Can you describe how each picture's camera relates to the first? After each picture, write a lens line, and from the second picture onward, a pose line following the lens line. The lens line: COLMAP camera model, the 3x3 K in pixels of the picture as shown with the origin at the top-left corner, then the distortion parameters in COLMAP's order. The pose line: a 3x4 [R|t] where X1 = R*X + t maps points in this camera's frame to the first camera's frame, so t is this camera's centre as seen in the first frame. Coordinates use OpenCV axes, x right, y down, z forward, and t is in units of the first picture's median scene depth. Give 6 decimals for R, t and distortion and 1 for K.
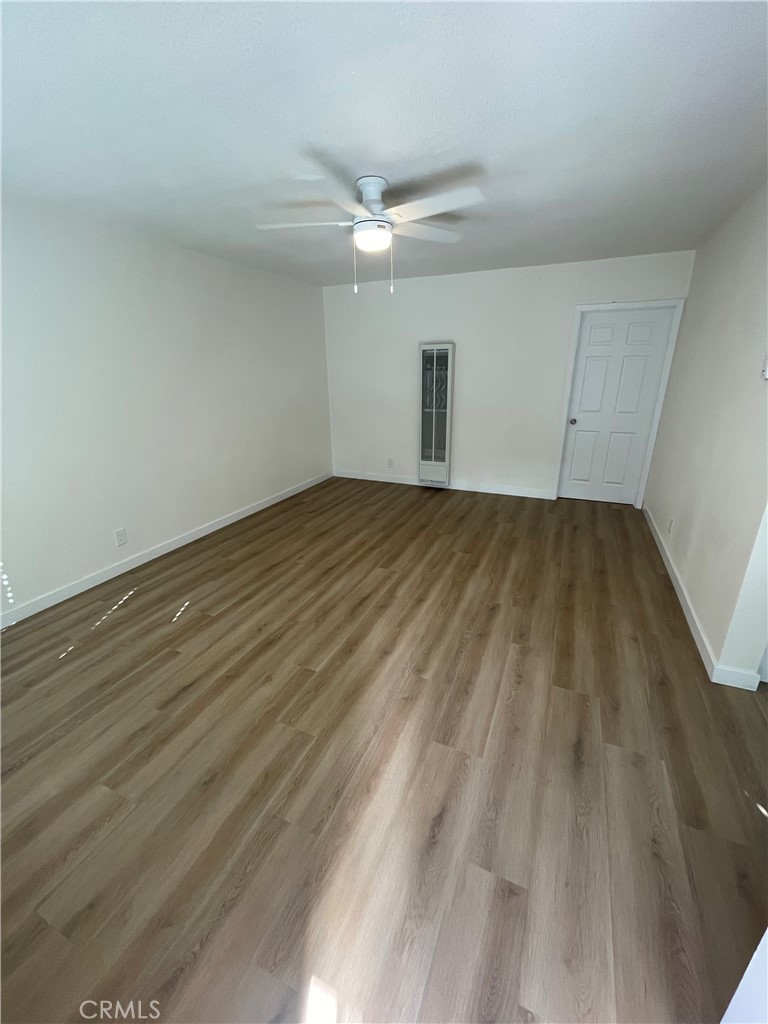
lens RADIAL K [[411.6, 0, 385.5], [0, 411.6, 513.4], [0, 0, 1]] dist [-0.004103, -0.000261]
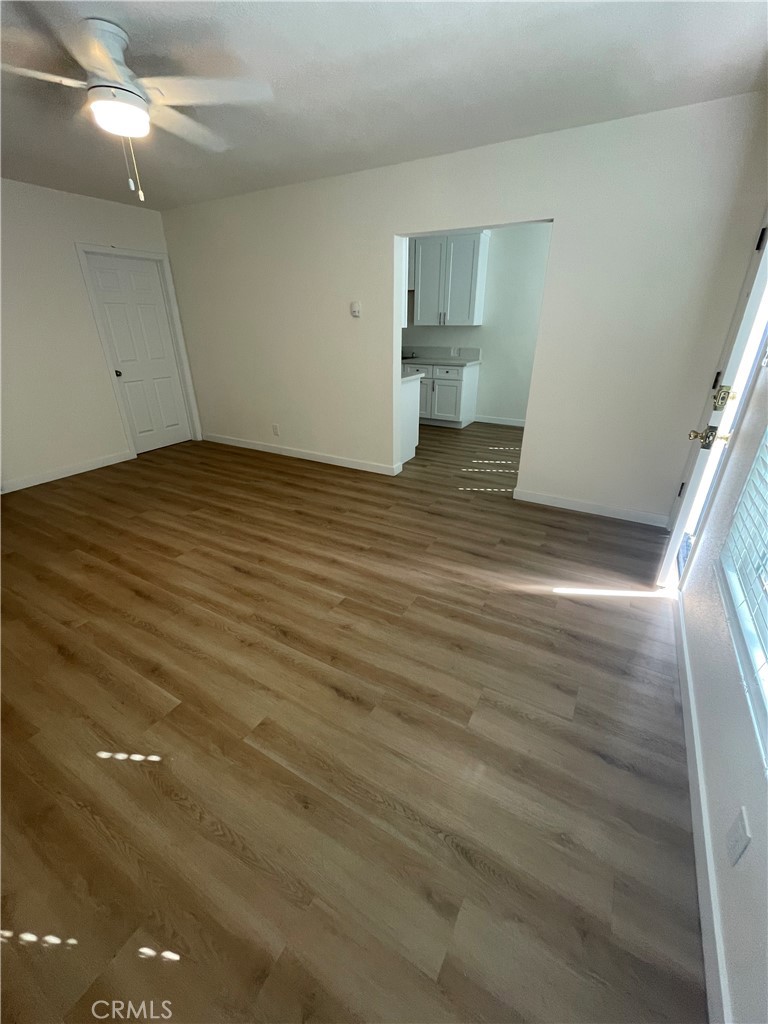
lens RADIAL K [[417.4, 0, 384.0], [0, 417.4, 512.0], [0, 0, 1]] dist [0.000066, -0.000213]
pose [[0.104220, -0.402478, 0.909478, -0.866849], [0.341572, 0.873320, 0.347335, -0.118638], [-0.934059, 0.274452, 0.228493, 0.504174]]
